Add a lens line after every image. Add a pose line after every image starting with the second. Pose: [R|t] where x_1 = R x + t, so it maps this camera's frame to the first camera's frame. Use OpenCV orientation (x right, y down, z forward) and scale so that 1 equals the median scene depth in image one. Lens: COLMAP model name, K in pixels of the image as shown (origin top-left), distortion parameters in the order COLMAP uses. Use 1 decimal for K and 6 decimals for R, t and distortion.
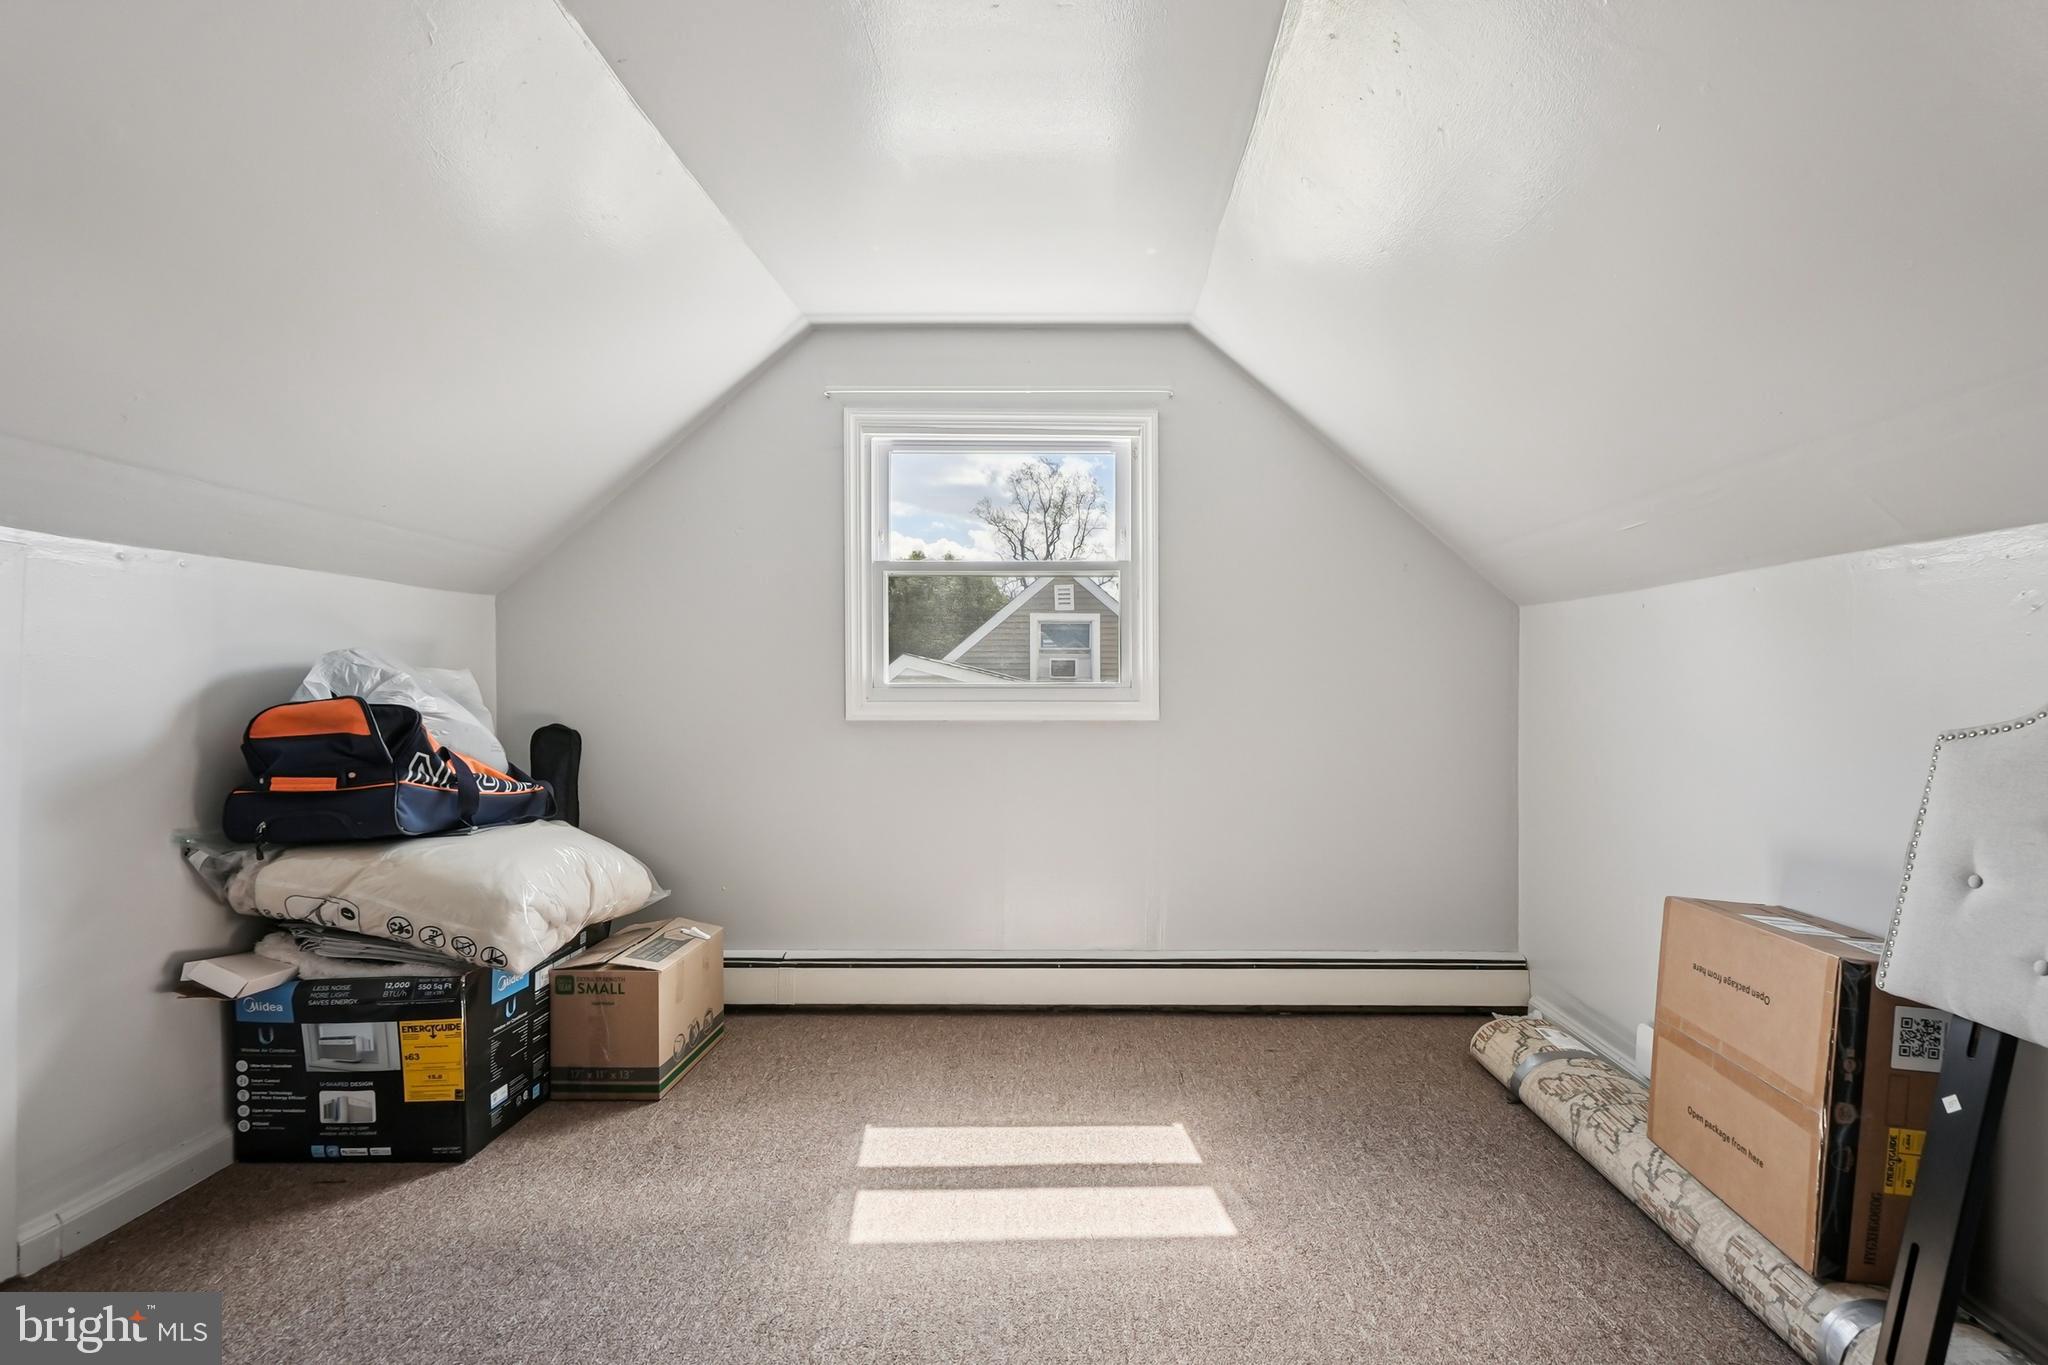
lens RADIAL K [[949.9, 0, 1090.4], [0, 949.9, 685.3], [0, 0, 1]] dist [0.000381, 0.005241]
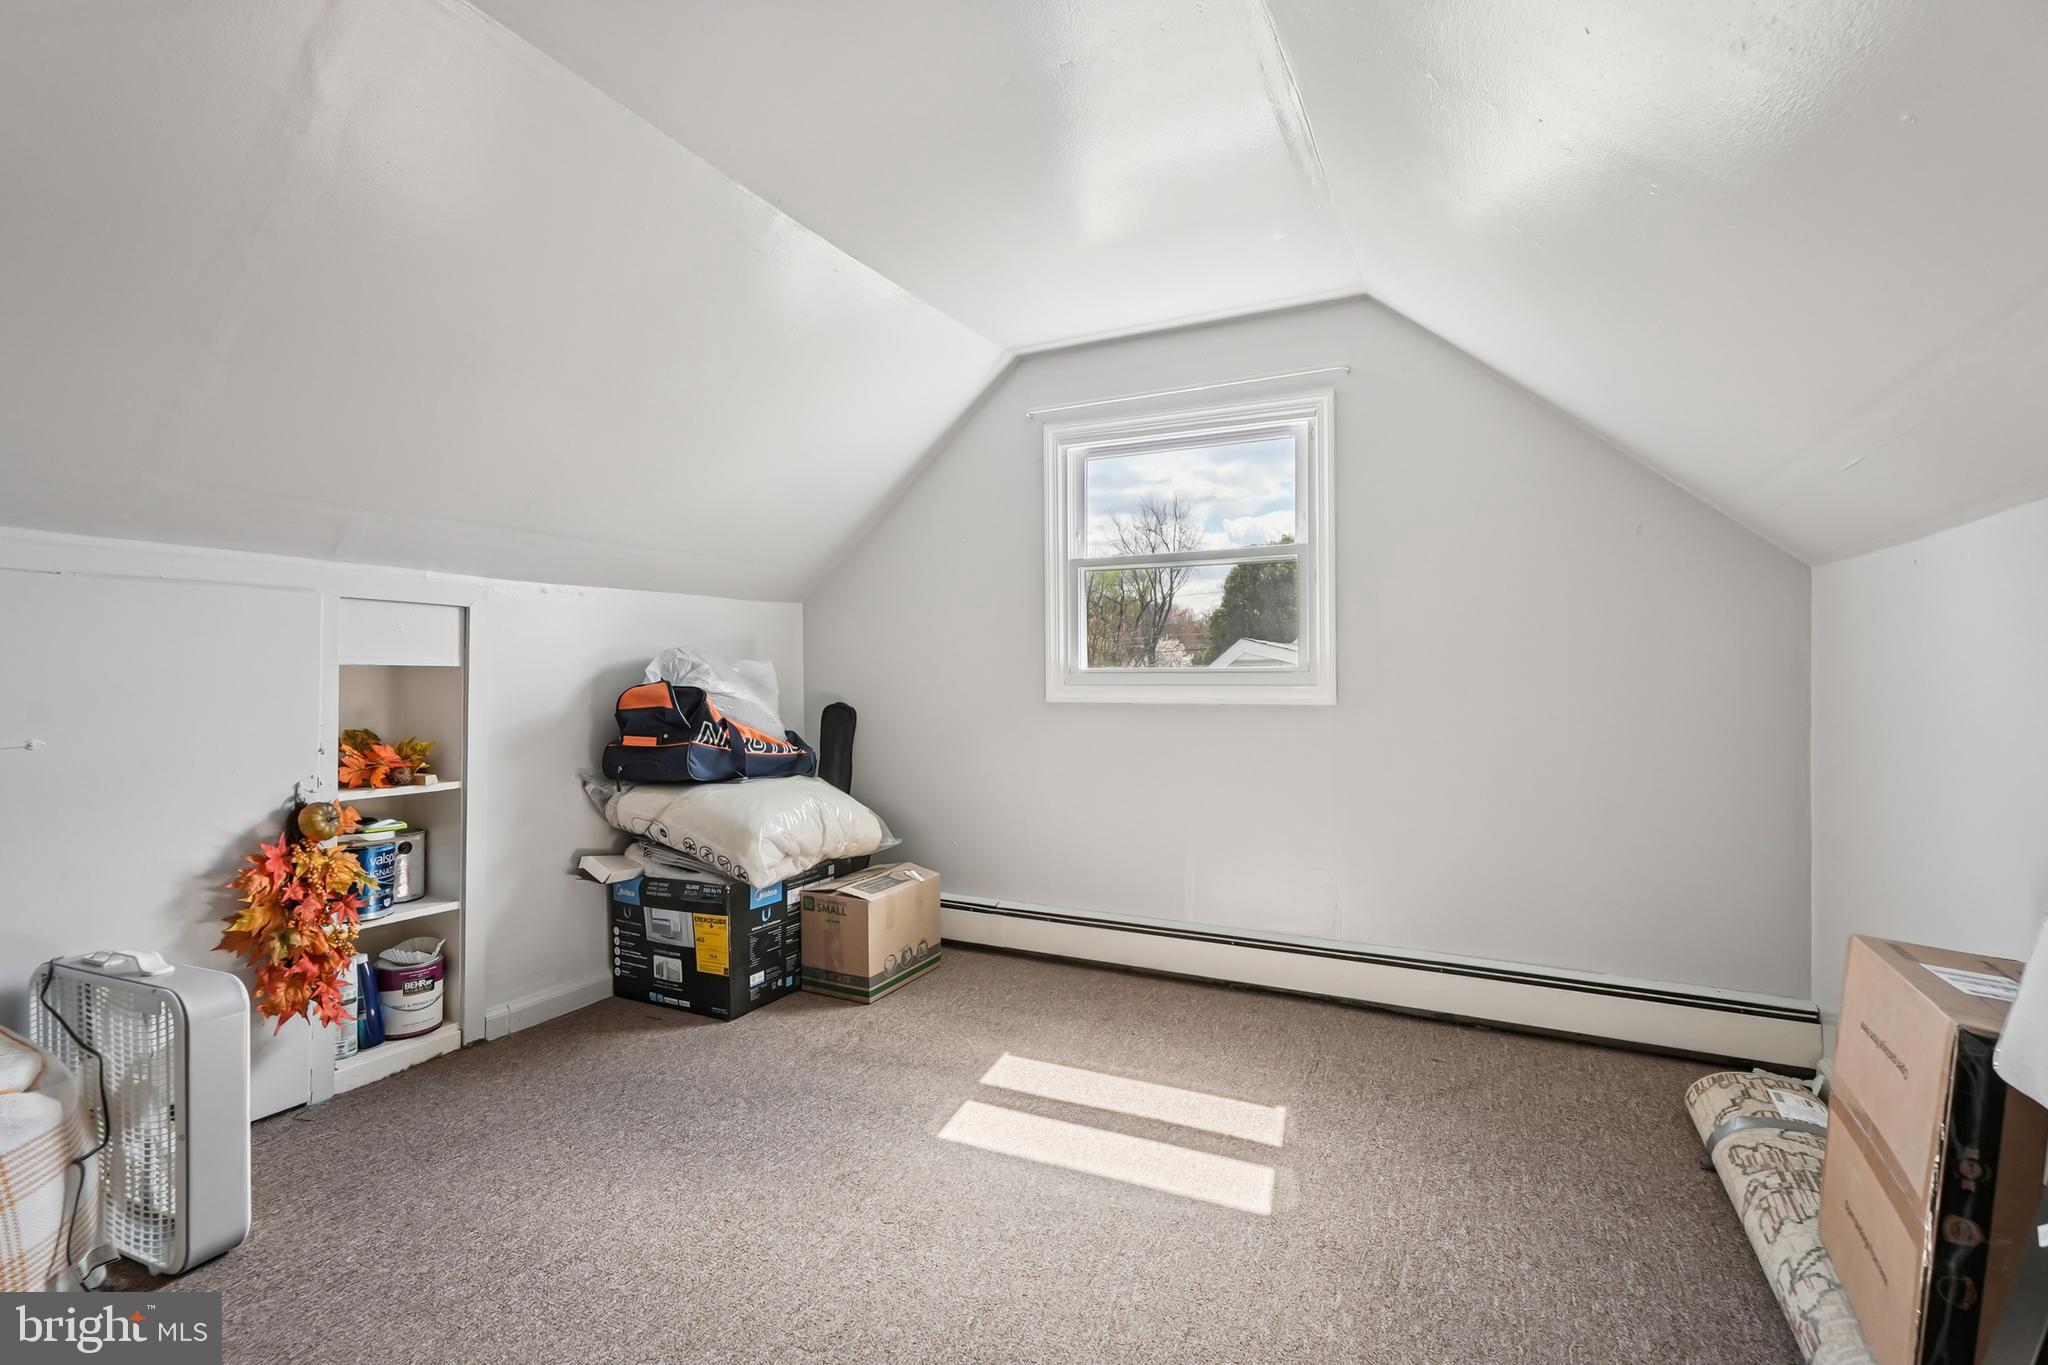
lens RADIAL K [[927.5, 0, 1014.8], [0, 927.5, 669.1], [0, 0, 1]] dist [0.000602, -0.000409]
pose [[0.890170, -0.006104, -0.455588, 0.291595], [0.005572, 0.999981, -0.002512, 0.000450], [0.455595, -0.000302, 0.890187, 0.001983]]
